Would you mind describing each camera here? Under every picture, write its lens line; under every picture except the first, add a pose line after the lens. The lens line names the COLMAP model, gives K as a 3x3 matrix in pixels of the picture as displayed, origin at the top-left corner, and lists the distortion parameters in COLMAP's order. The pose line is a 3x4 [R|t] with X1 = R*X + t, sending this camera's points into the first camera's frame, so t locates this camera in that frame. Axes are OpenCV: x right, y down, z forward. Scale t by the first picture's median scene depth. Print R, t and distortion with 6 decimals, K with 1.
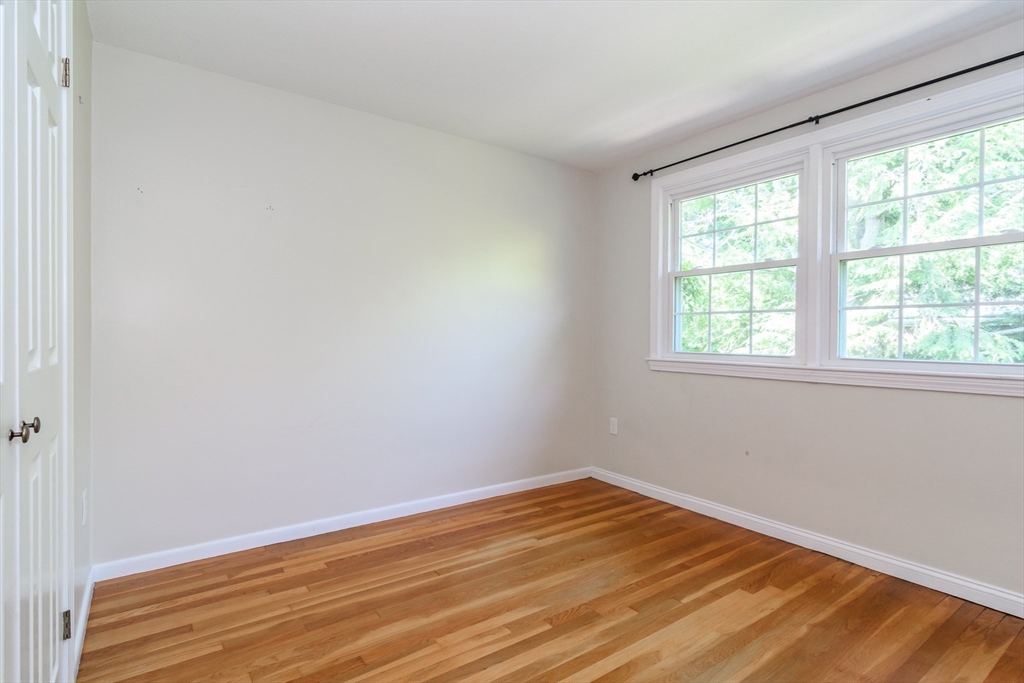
lens RADIAL K [[502.2, 0, 515.2], [0, 502.2, 342.3], [0, 0, 1]] dist [-0.005900, 0.000926]
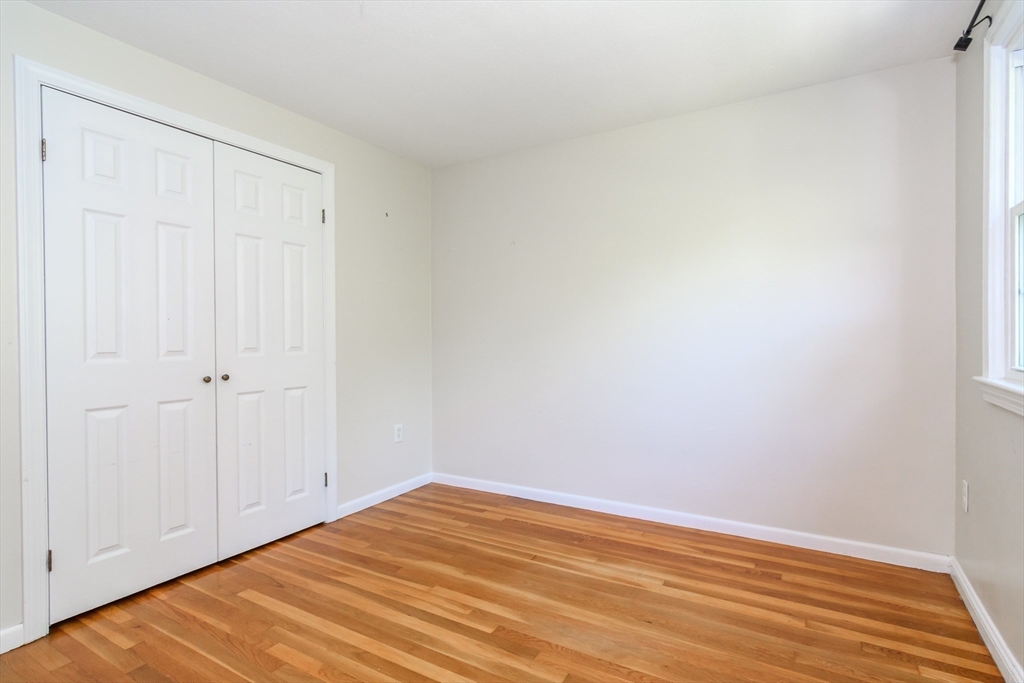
lens RADIAL K [[502.2, 0, 520.6], [0, 502.2, 339.0], [0, 0, 1]] dist [-0.005900, 0.000926]
pose [[0.420386, -0.002245, -0.907342, 0.739591], [0.000101, 0.999997, -0.002427, -0.009167], [0.907345, 0.000929, 0.420385, 0.468865]]
